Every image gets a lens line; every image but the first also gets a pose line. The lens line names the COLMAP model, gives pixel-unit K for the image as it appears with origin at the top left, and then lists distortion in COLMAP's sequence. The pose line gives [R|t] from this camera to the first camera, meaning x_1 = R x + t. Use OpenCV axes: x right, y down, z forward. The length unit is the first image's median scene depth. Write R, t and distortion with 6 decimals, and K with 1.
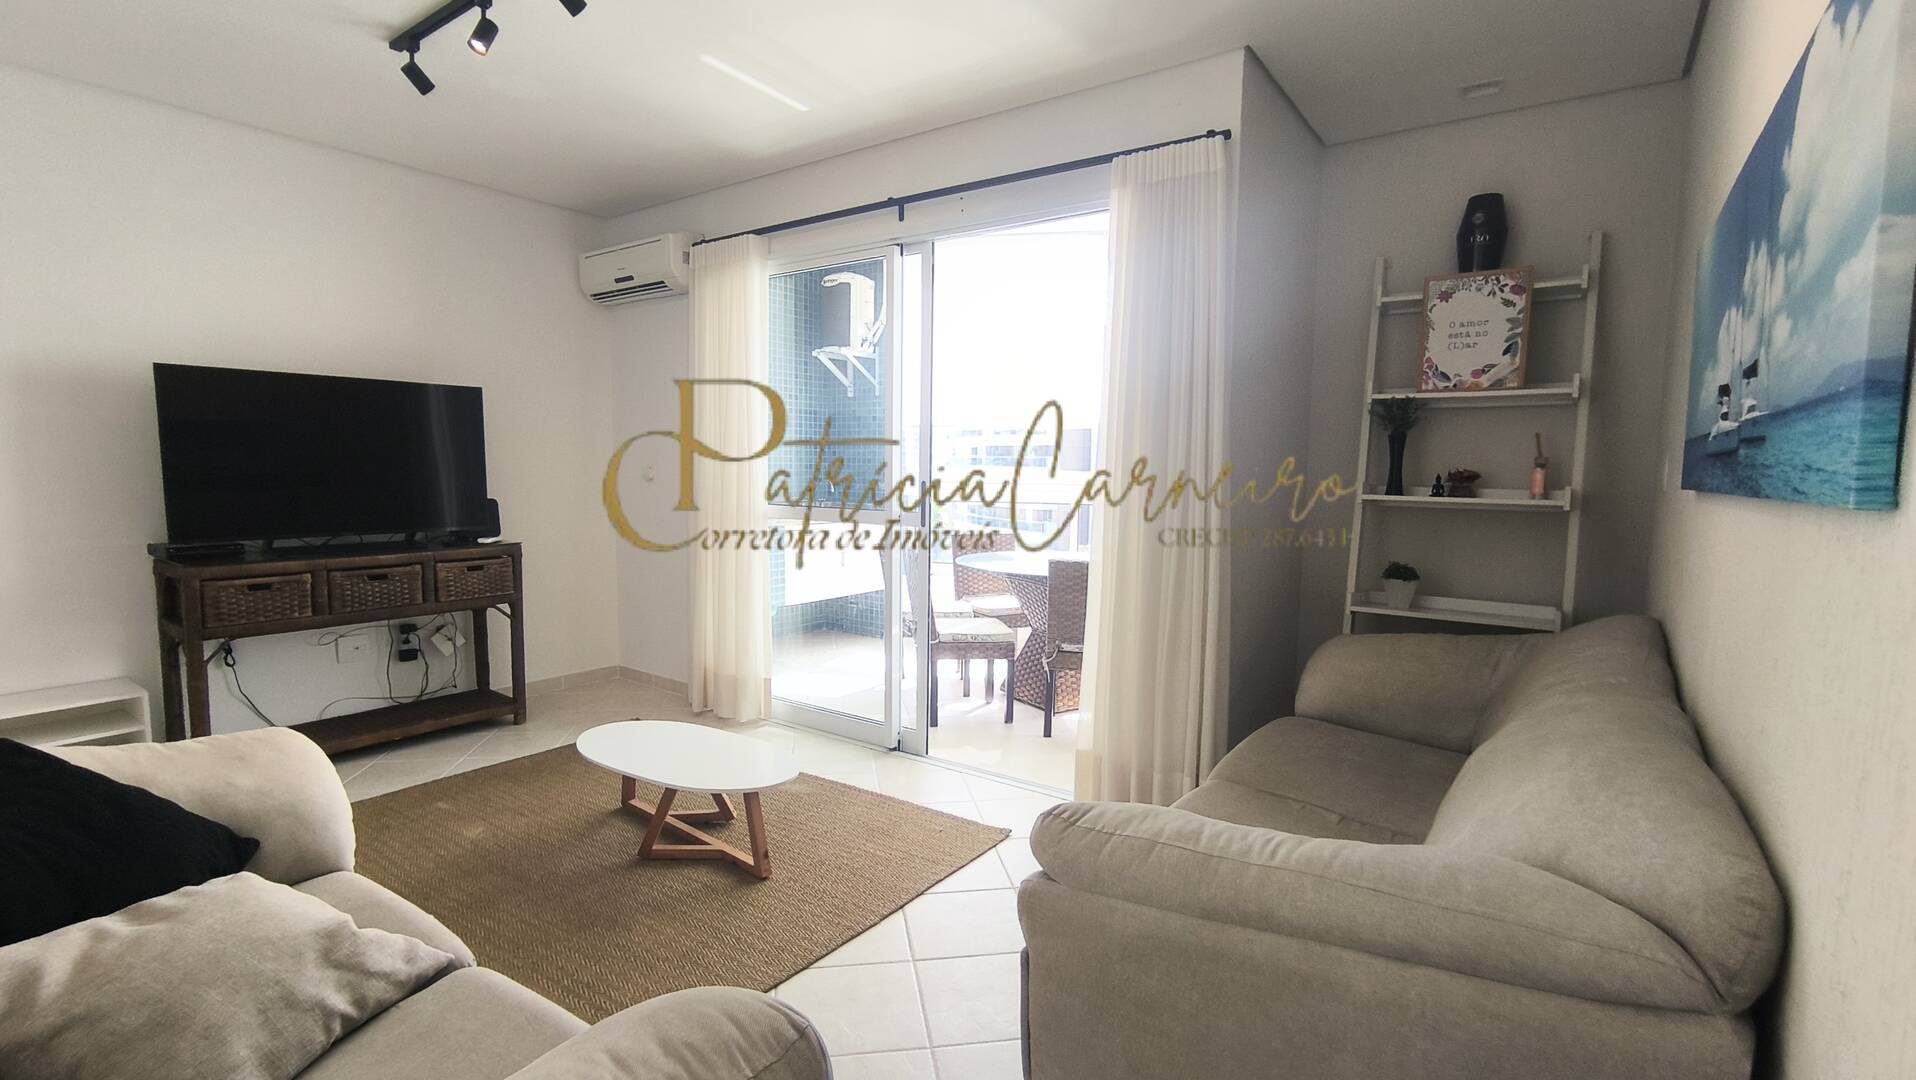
lens RADIAL K [[878.9, 0, 954.6], [0, 878.9, 550.0], [0, 0, 1]] dist [-0.038520, 0.048682]
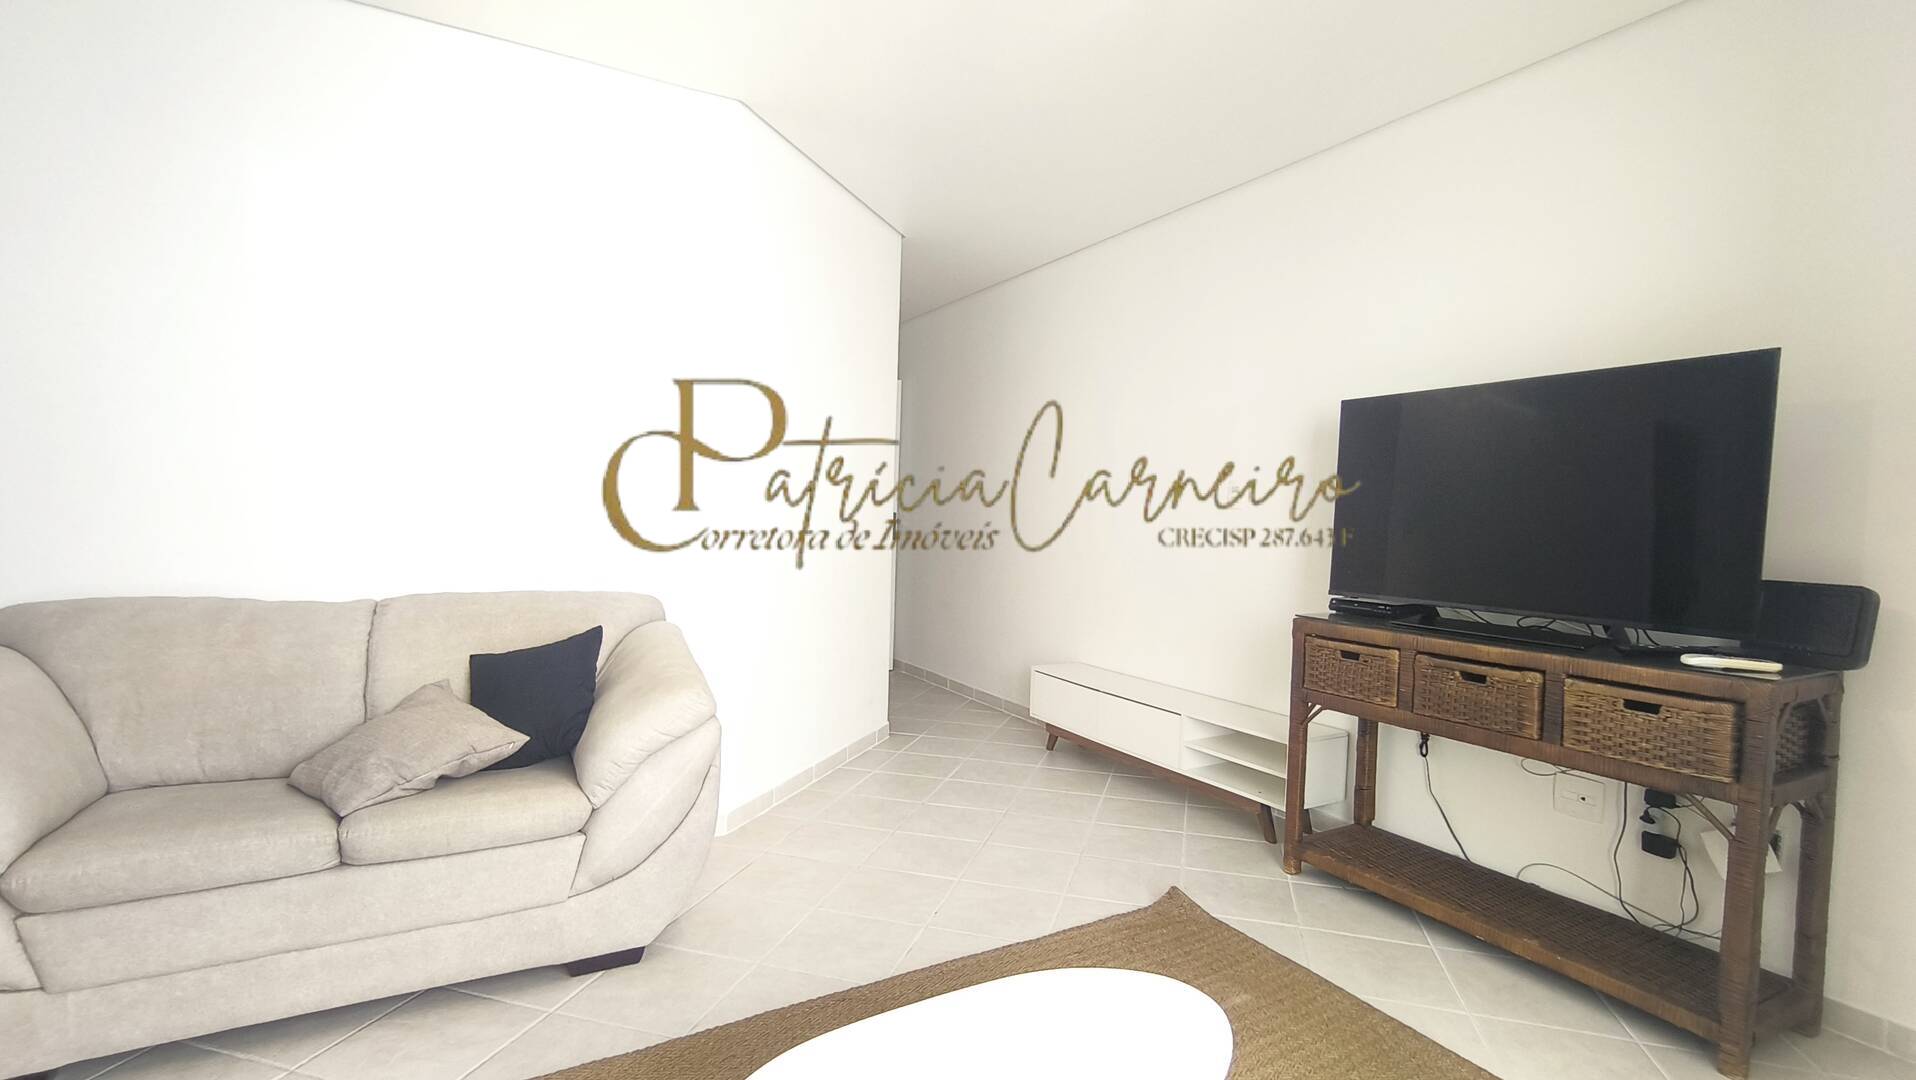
lens RADIAL K [[878.9, 0, 954.6], [0, 878.9, 550.0], [0, 0, 1]] dist [-0.038520, 0.048682]
pose [[-0.427144, 0.013277, -0.904086, 0.091840], [-0.121811, 0.989932, 0.072089, -0.060063], [0.895941, 0.140920, -0.421226, 0.865951]]
